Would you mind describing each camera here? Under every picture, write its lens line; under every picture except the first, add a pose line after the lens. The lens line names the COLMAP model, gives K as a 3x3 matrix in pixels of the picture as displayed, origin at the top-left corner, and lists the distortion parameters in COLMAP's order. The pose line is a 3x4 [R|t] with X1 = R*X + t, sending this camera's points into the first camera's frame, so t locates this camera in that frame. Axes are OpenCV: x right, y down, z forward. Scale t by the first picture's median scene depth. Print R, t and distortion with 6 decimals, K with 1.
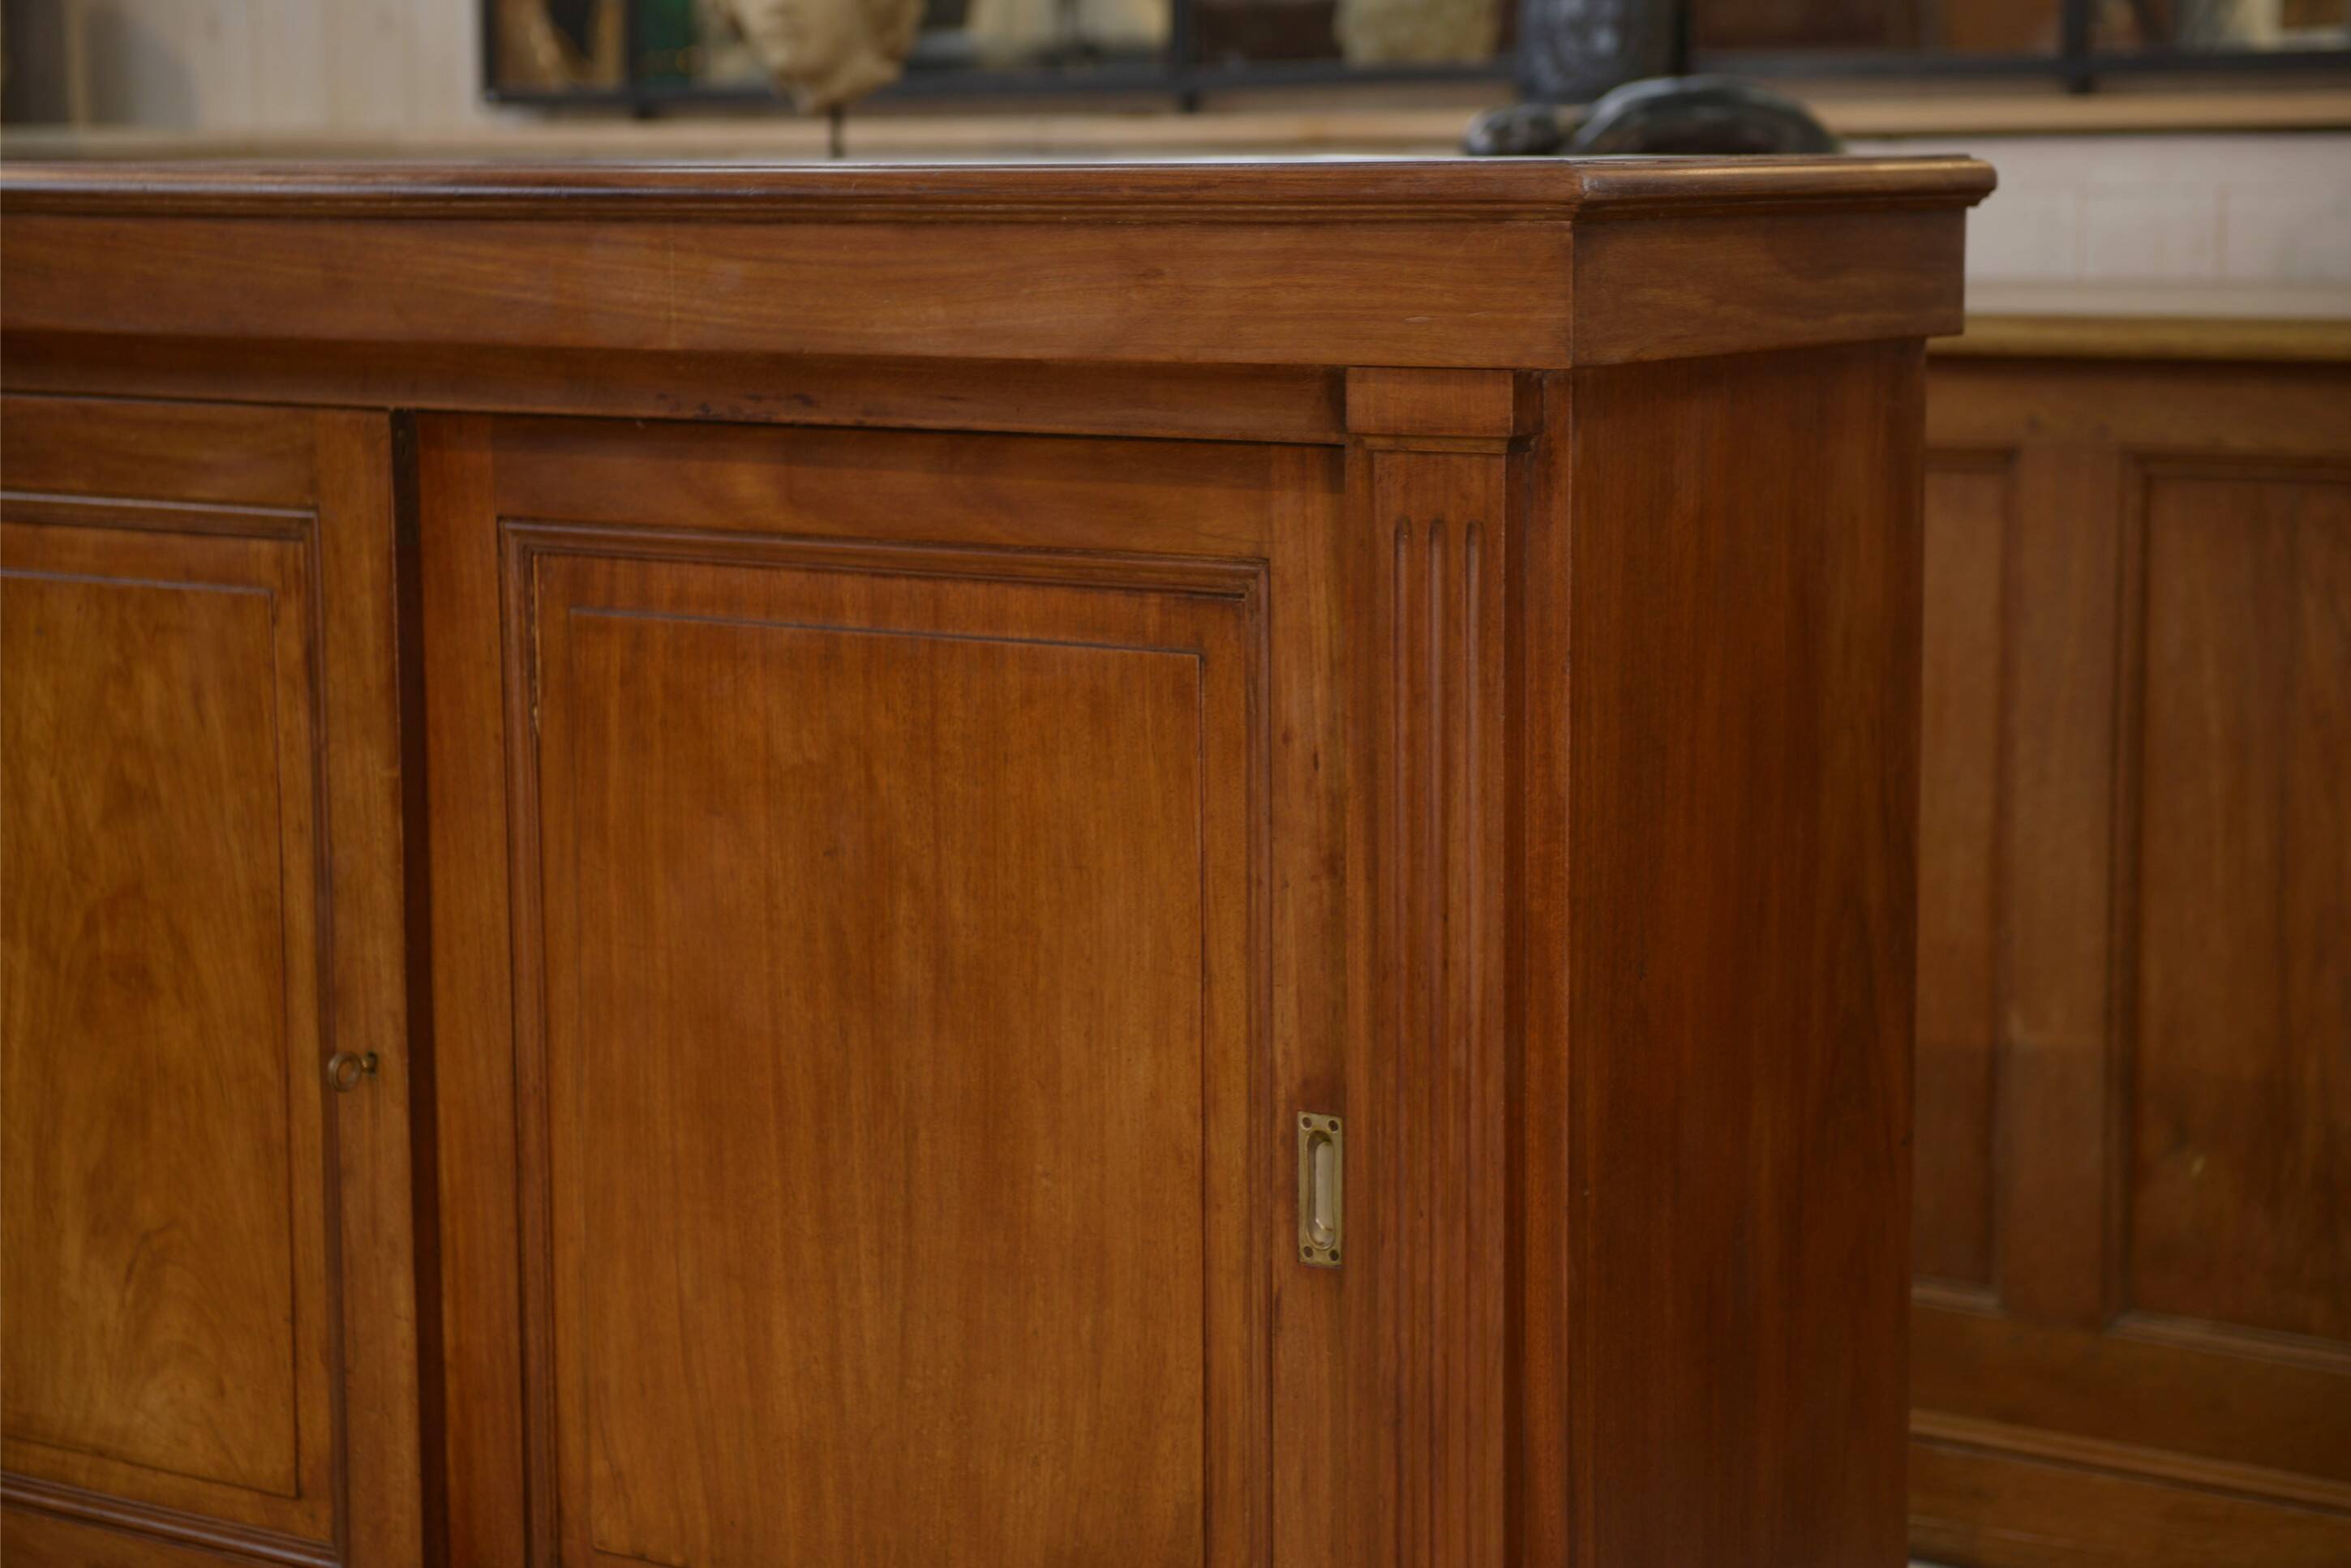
lens RADIAL K [[4326.8, 0, 1095.1], [0, 4326.8, 773.2], [0, 0, 1]] dist [0.130646, -0.345608]
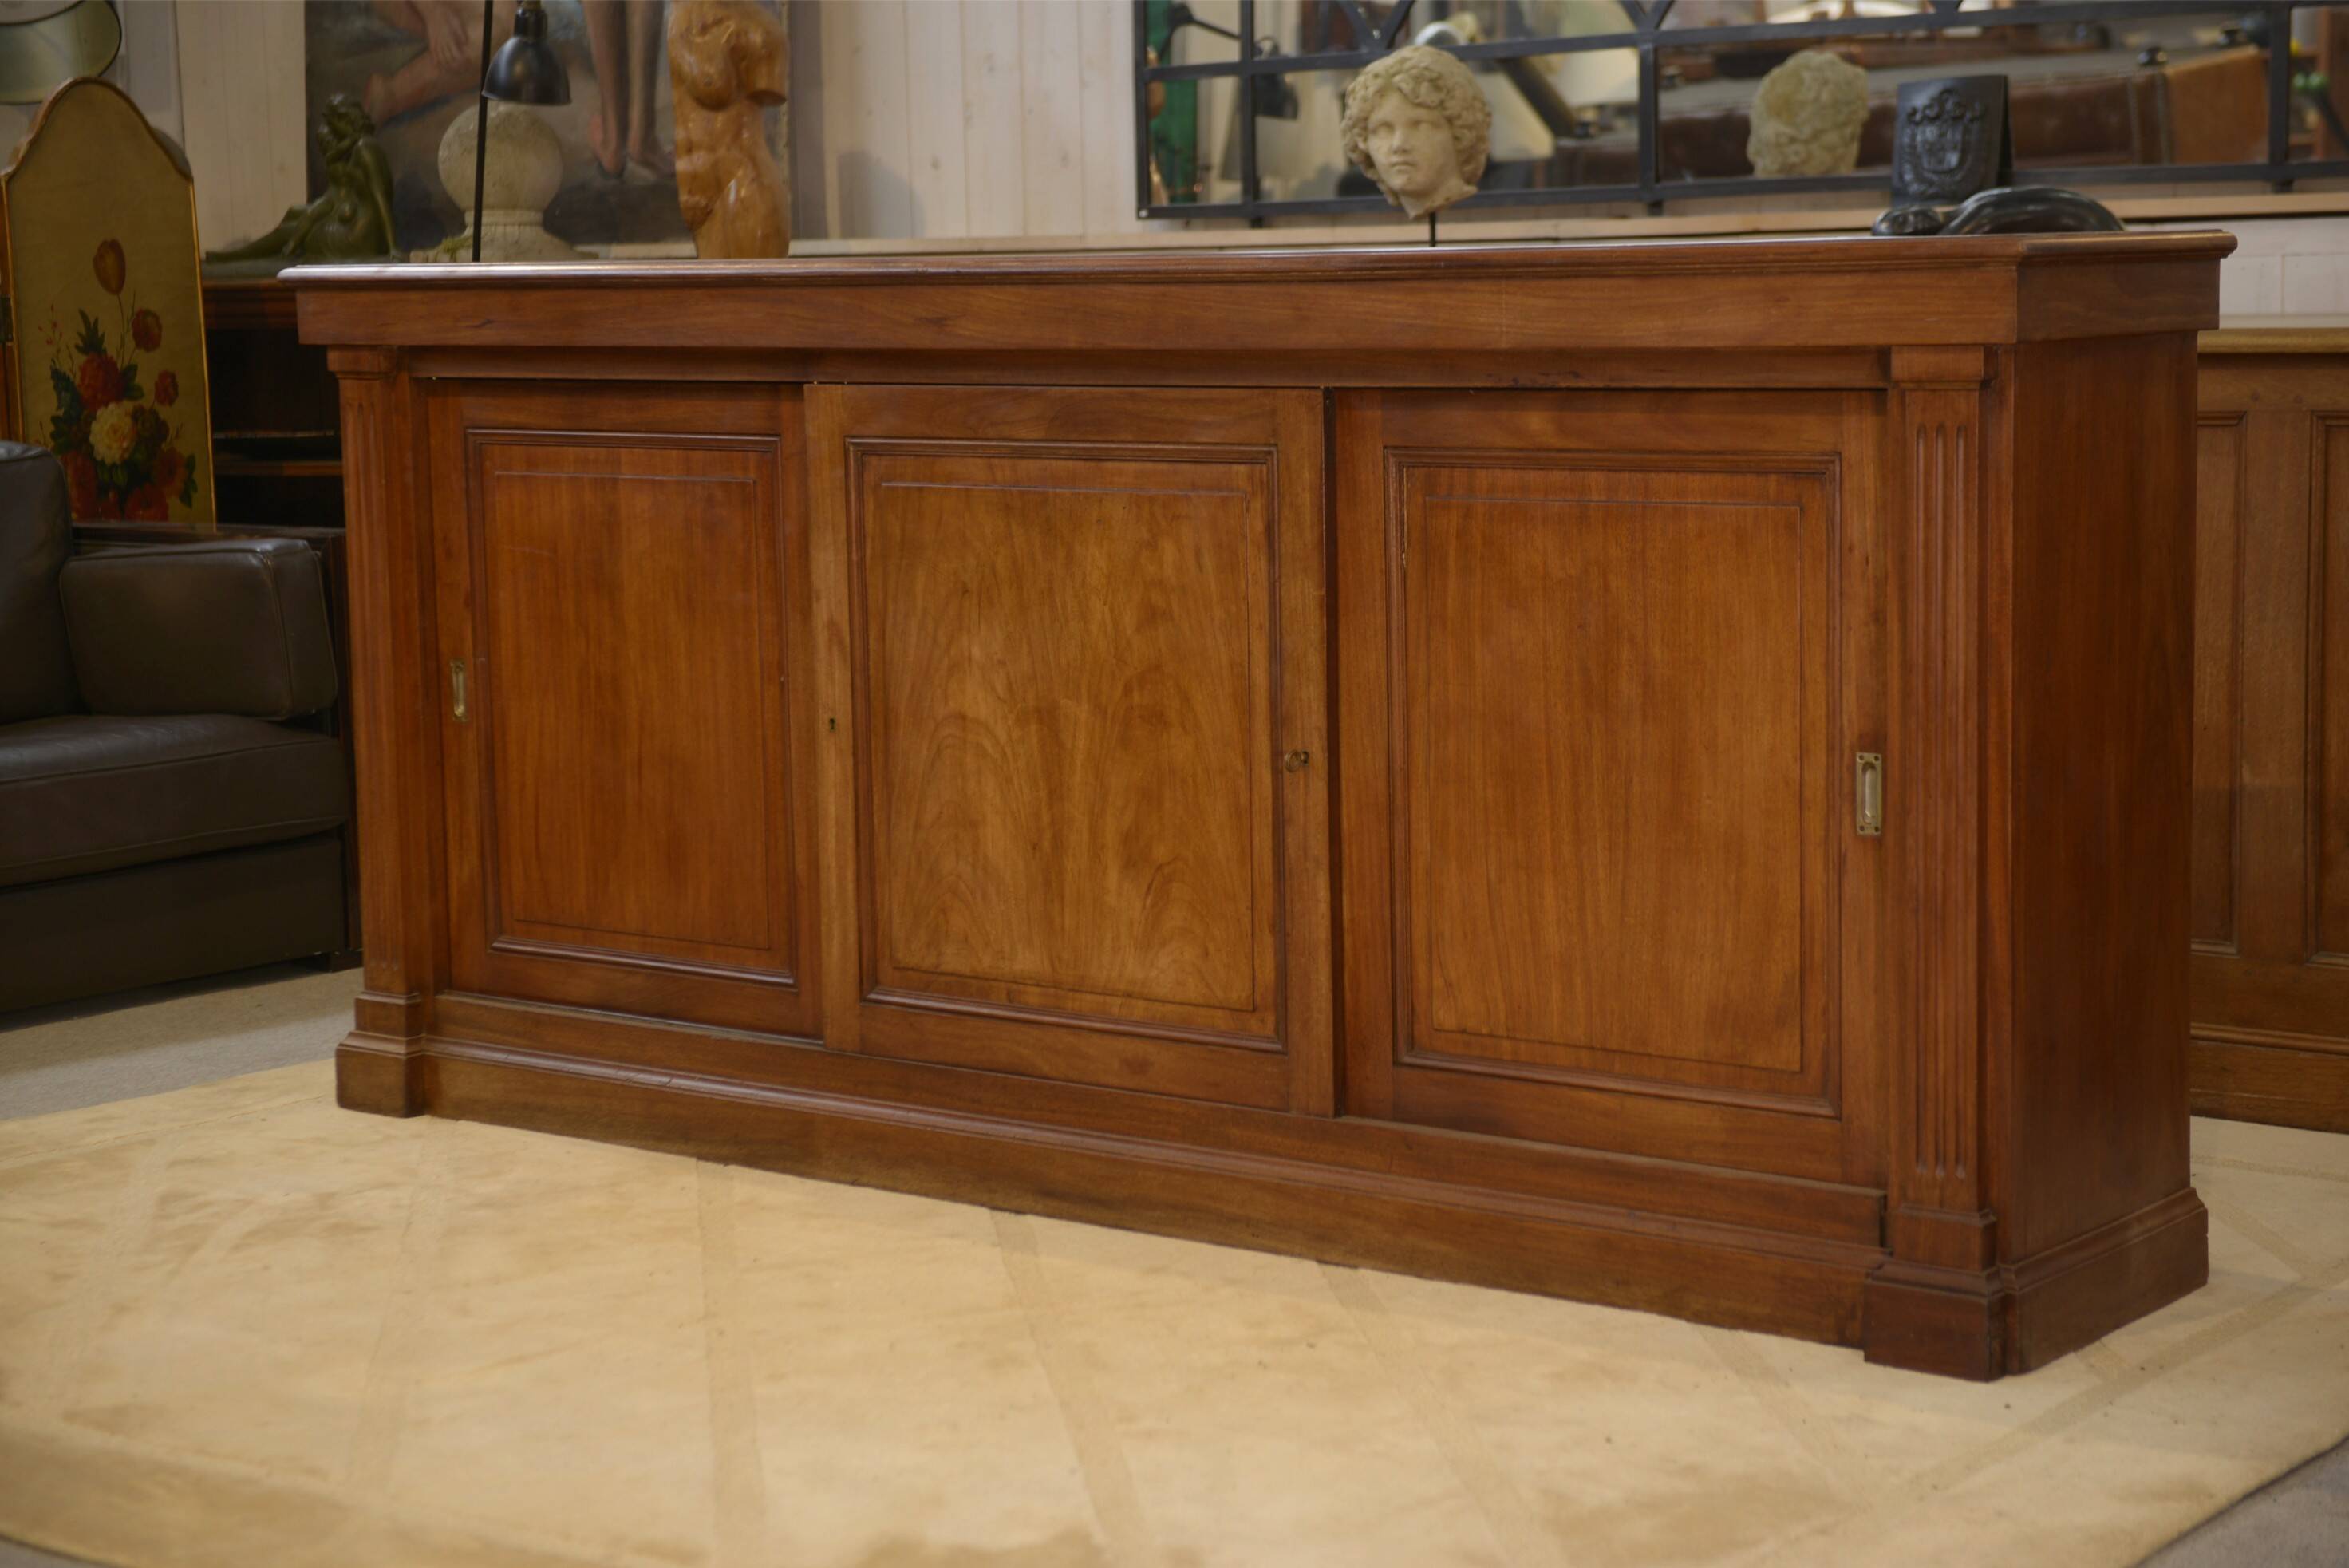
lens RADIAL K [[3615.7, 0, 1229.4], [0, 3615.7, 741.7], [0, 0, 1]] dist [0.114054, -0.174347]
pose [[0.998201, -0.007335, -0.059513, -0.114361], [0.006930, 0.999951, -0.007005, 0.073702], [0.059562, 0.006580, 0.998203, -0.502698]]
